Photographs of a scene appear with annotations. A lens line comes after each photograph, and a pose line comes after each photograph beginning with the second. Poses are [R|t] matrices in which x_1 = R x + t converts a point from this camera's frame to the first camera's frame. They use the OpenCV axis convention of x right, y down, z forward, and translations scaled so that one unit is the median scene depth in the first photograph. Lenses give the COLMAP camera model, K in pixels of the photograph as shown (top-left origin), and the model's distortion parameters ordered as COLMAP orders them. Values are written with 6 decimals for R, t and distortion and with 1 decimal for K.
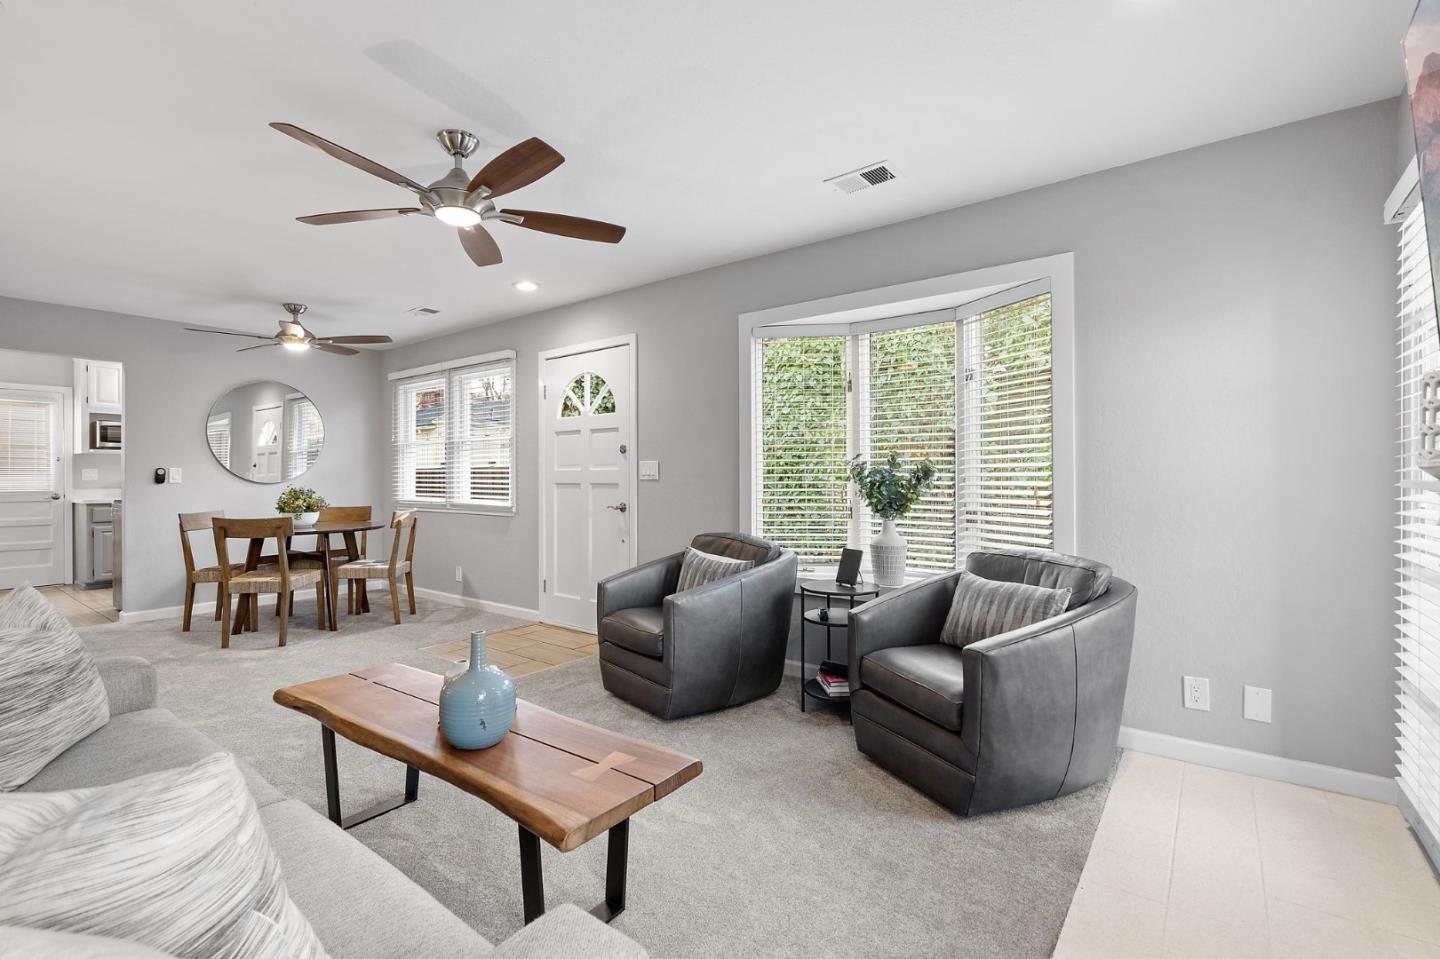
lens RADIAL K [[655.5, 0, 718.0], [0, 655.5, 479.2], [0, 0, 1]] dist [-0.005481, -0.000051]
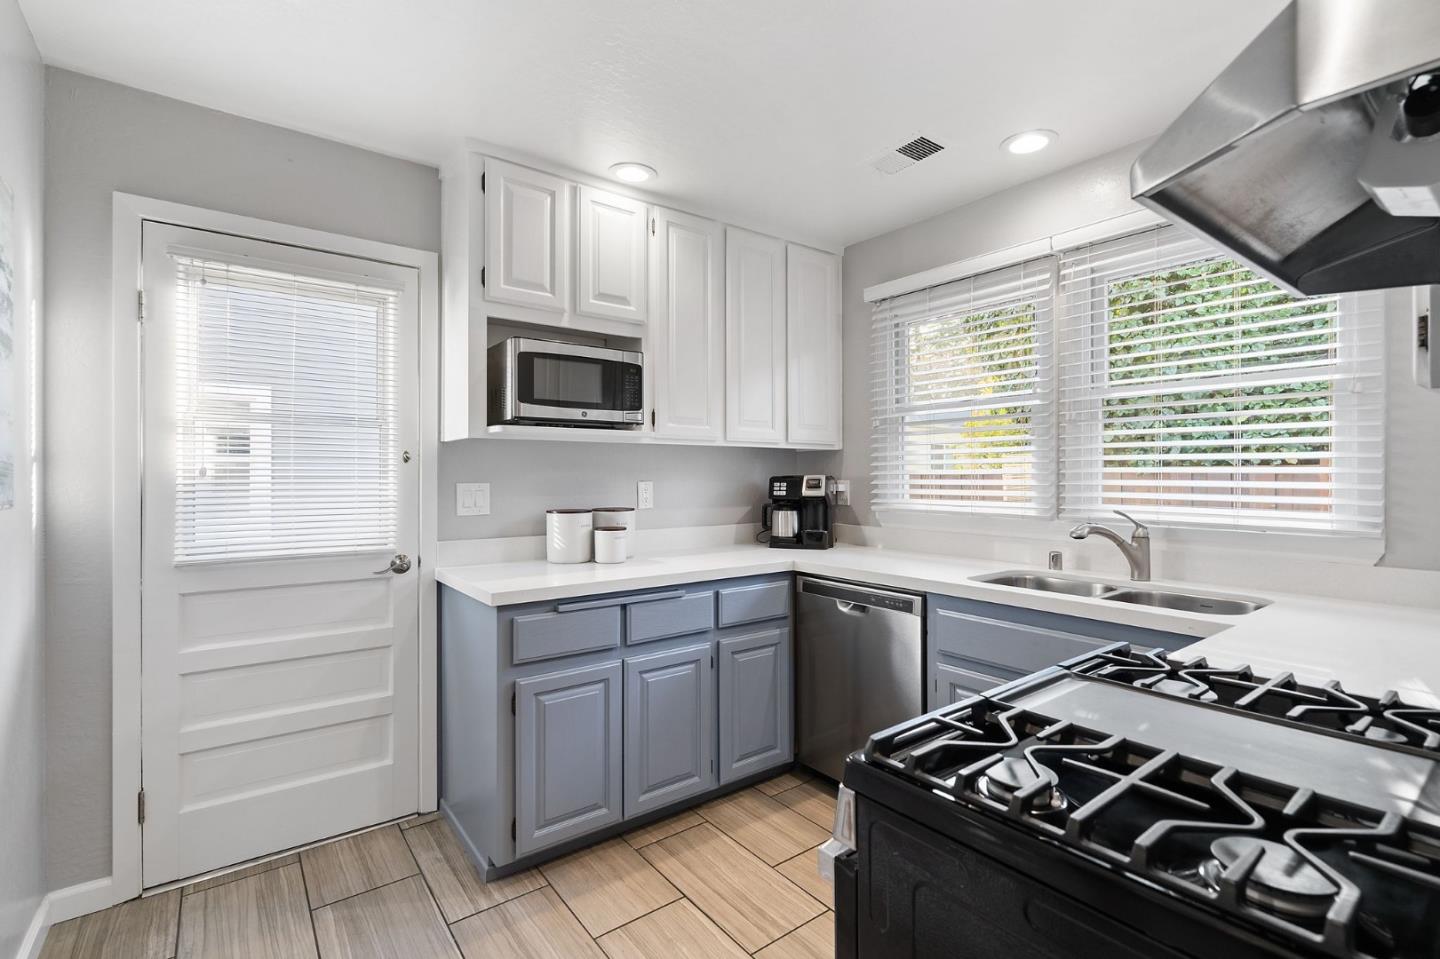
lens RADIAL K [[655.5, 0, 721.5], [0, 655.5, 479.5], [0, 0, 1]] dist [-0.005481, -0.000051]
pose [[0.963265, -0.001513, -0.268548, -0.756048], [-0.000701, 0.999967, -0.008151, -0.015822], [0.268551, 0.008040, 0.963232, 0.707722]]
